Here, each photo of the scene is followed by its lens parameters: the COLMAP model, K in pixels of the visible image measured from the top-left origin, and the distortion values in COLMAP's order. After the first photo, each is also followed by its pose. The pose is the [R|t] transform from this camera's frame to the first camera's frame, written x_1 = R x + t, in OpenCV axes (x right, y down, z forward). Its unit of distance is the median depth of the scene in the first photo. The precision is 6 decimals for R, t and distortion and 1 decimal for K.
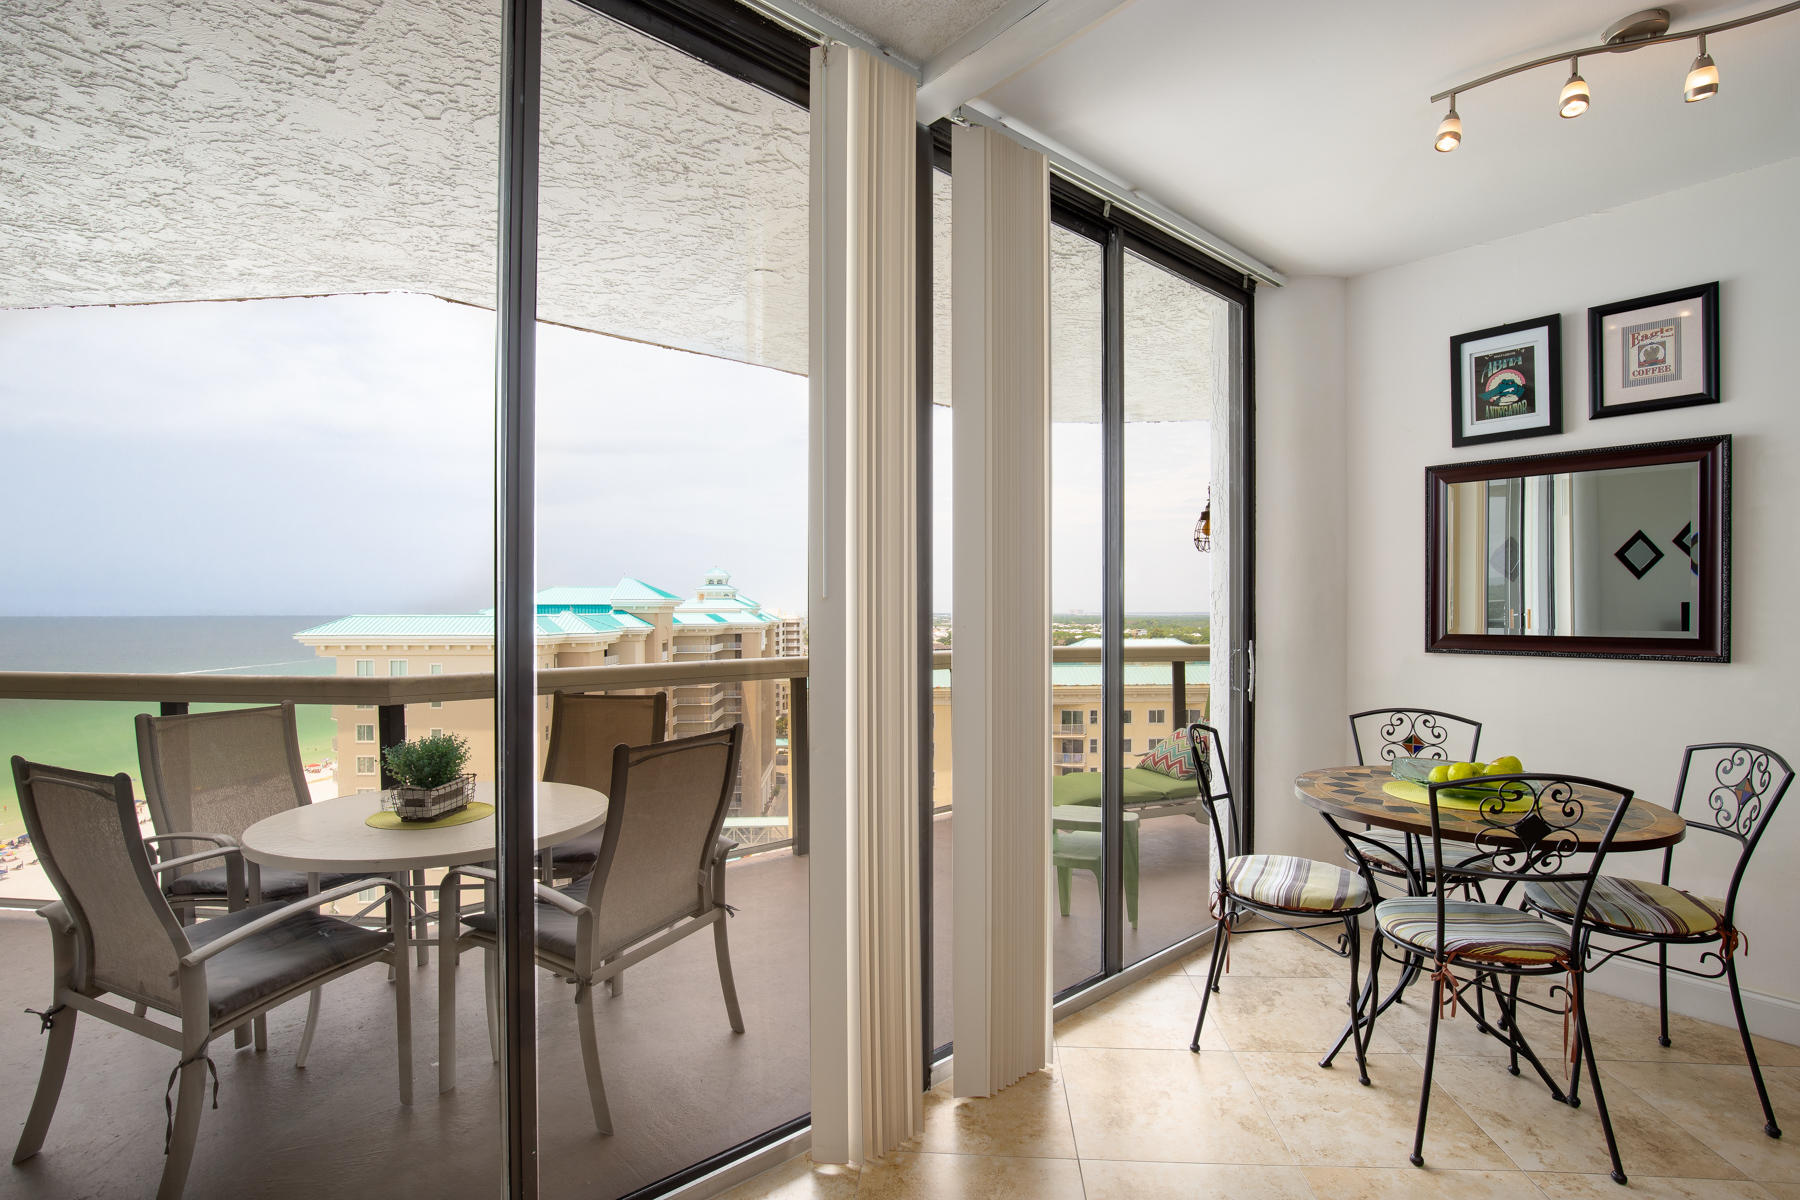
lens RADIAL K [[827.9, 0, 897.8], [0, 827.9, 607.9], [0, 0, 1]] dist [-0.036141, 0.007766]
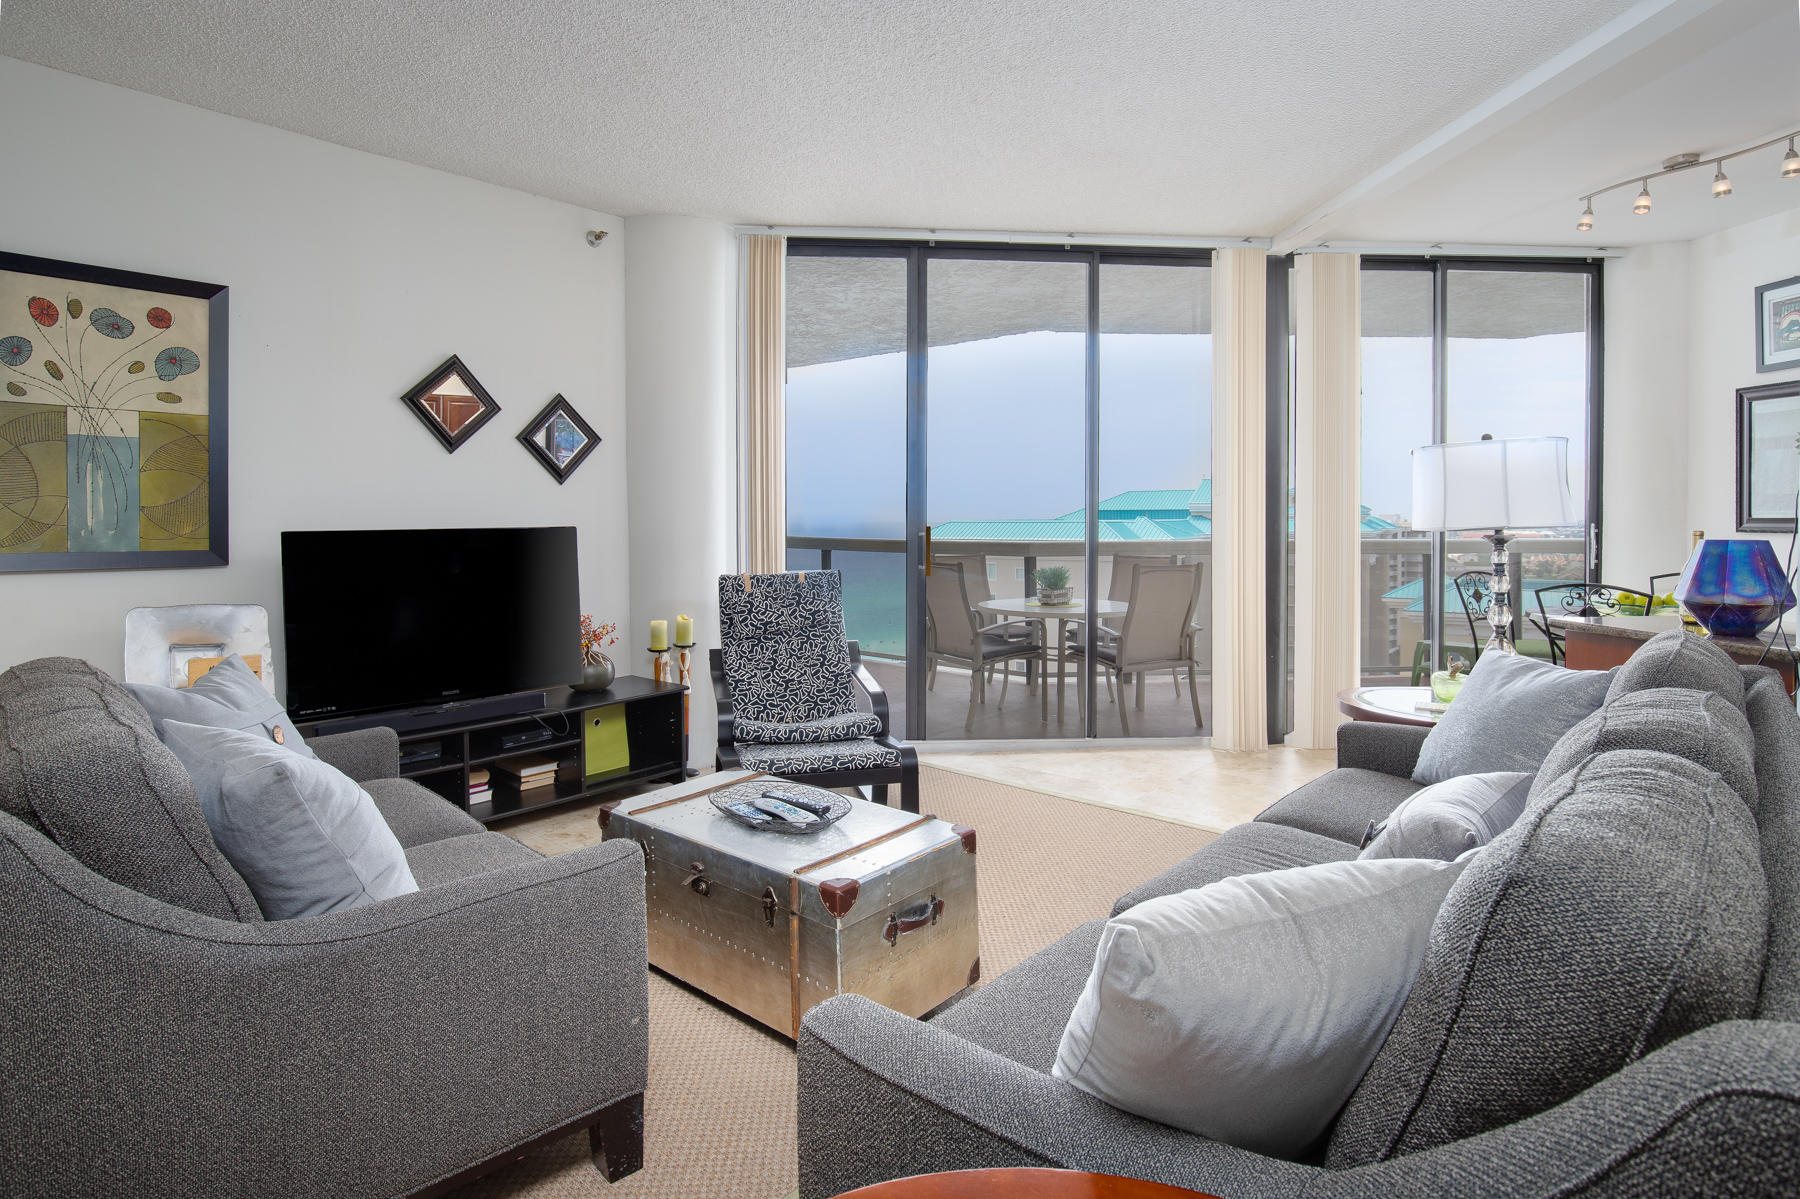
lens RADIAL K [[945.0, 0, 903.1], [0, 945.0, 531.1], [0, 0, 1]] dist [-0.016519, 0.001210]
pose [[0.805671, 0.004253, -0.592348, 0.505685], [0.006459, 0.999852, 0.015963, 0.022052], [0.592328, -0.016687, 0.805524, -1.074177]]
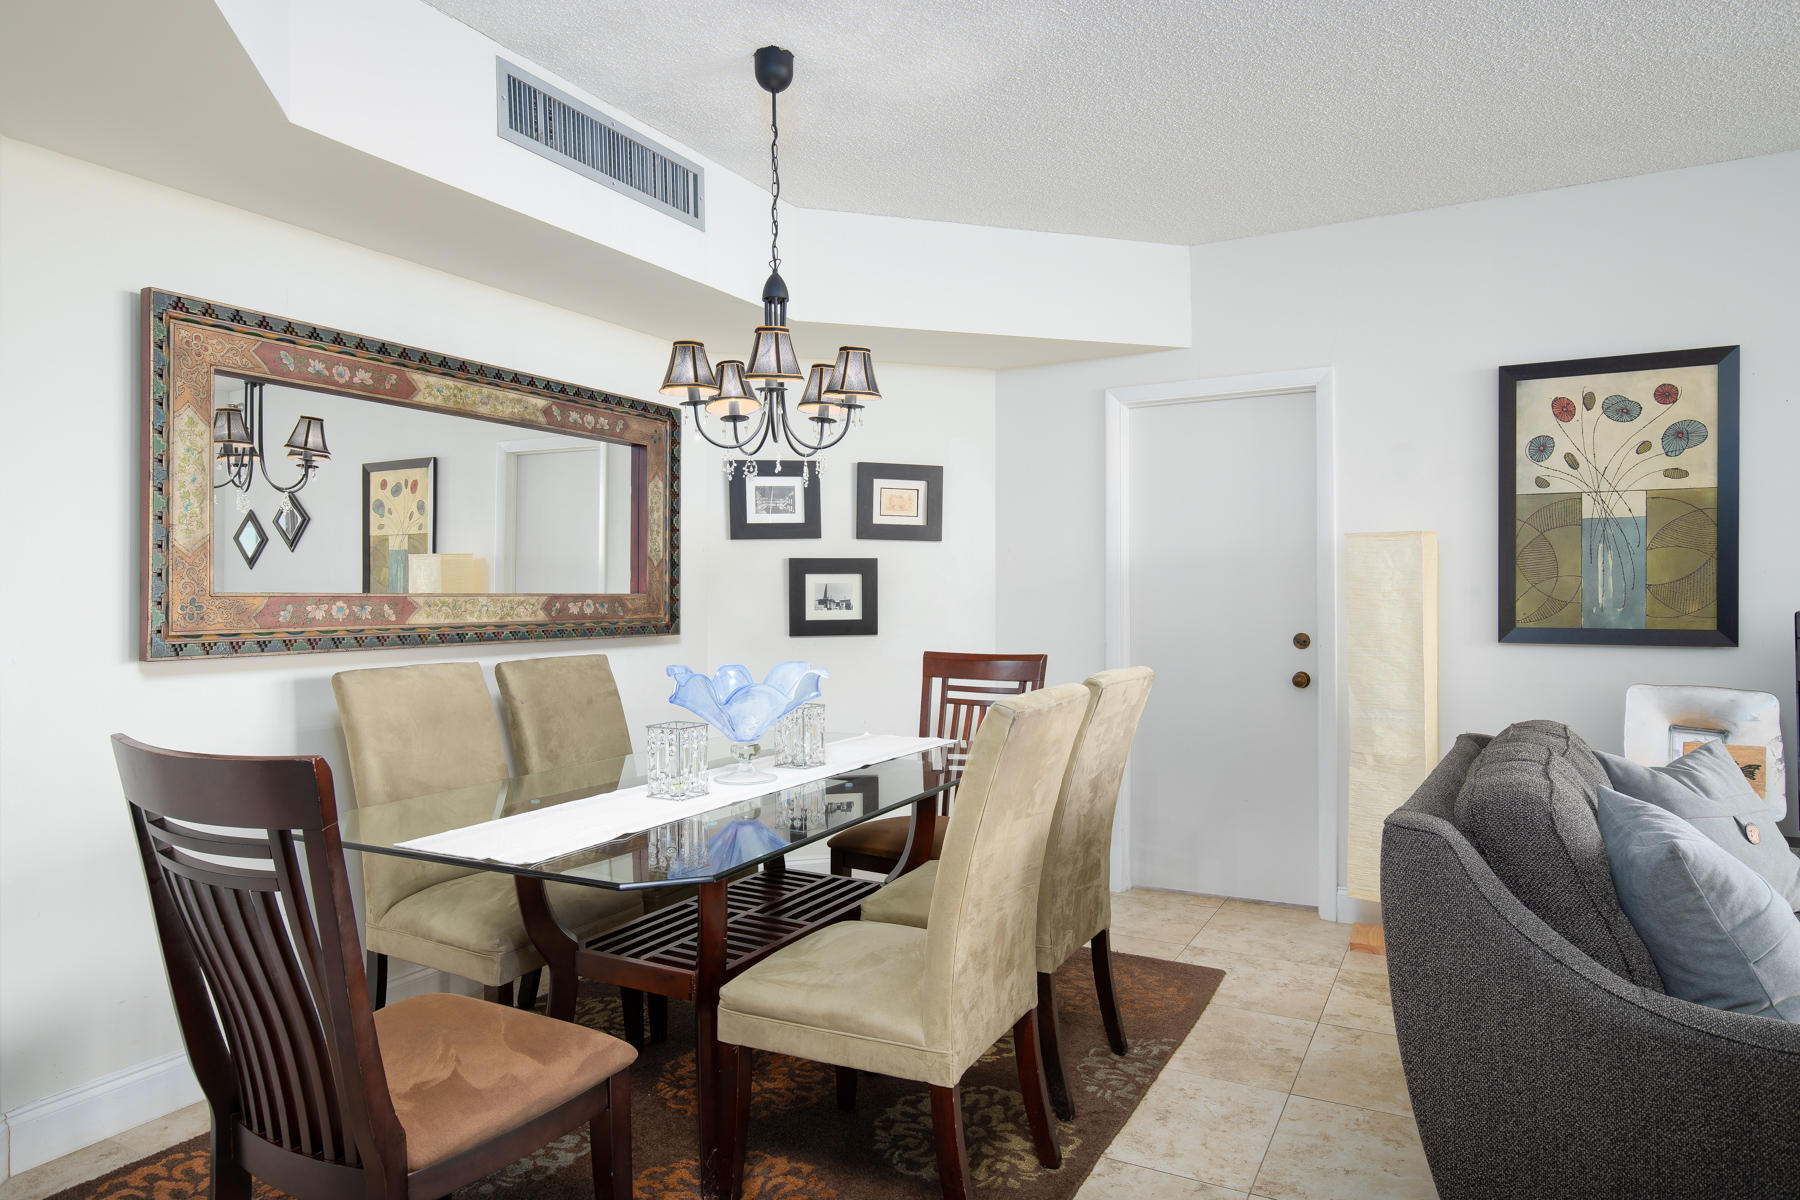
lens RADIAL K [[1063.9, 0, 916.2], [0, 1063.9, 596.8], [0, 0, 1]] dist [-0.005830, -0.000310]
pose [[-0.394111, -0.000383, -0.919063, 0.634057], [0.007531, 0.999965, -0.003646, 0.017571], [0.919032, -0.008358, -0.394094, -1.019426]]
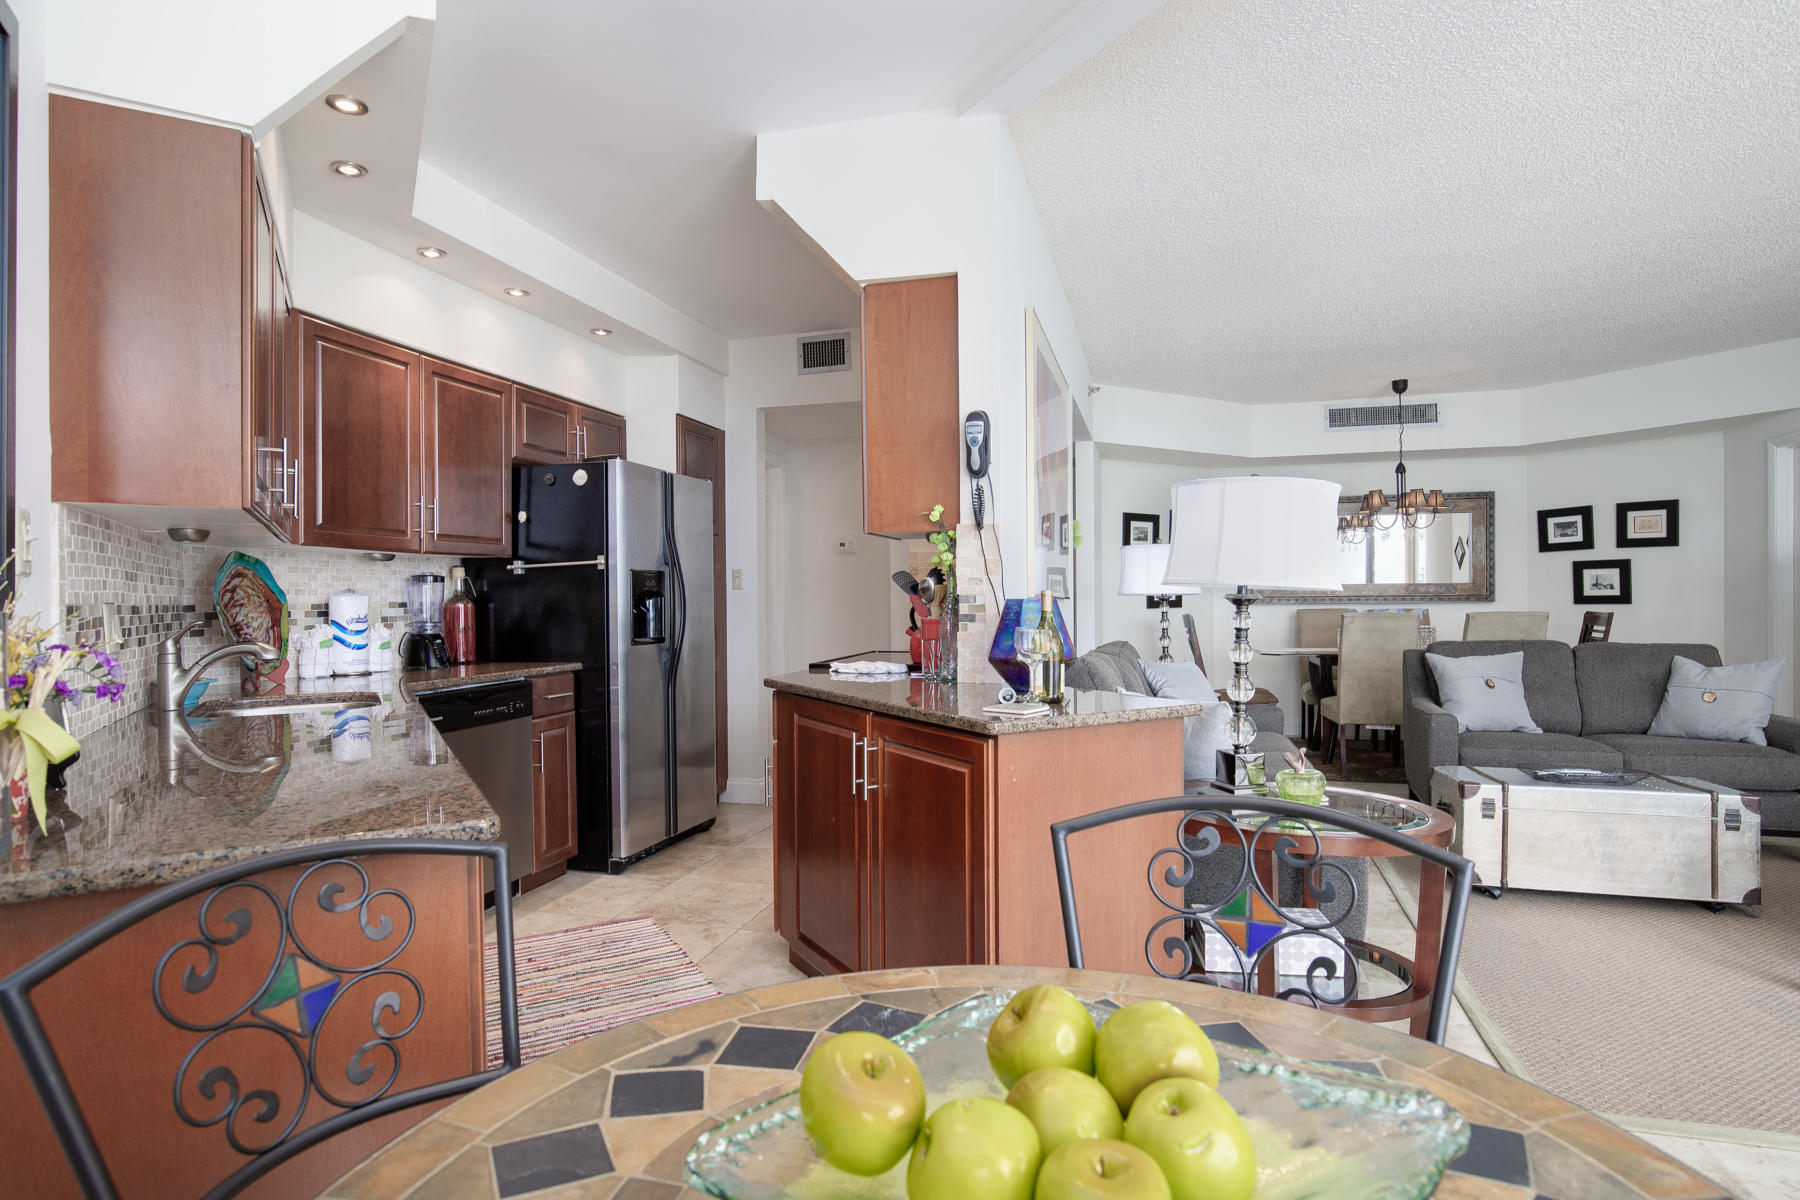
lens RADIAL K [[948.5, 0, 900.0], [0, 948.5, 607.2], [0, 0, 1]] dist [-0.022961, 0.000989]
pose [[-0.983157, 0.007089, 0.182626, 0.575301], [0.008160, 0.999954, 0.005116, 0.049661], [-0.182581, 0.006521, -0.983169, 1.019775]]
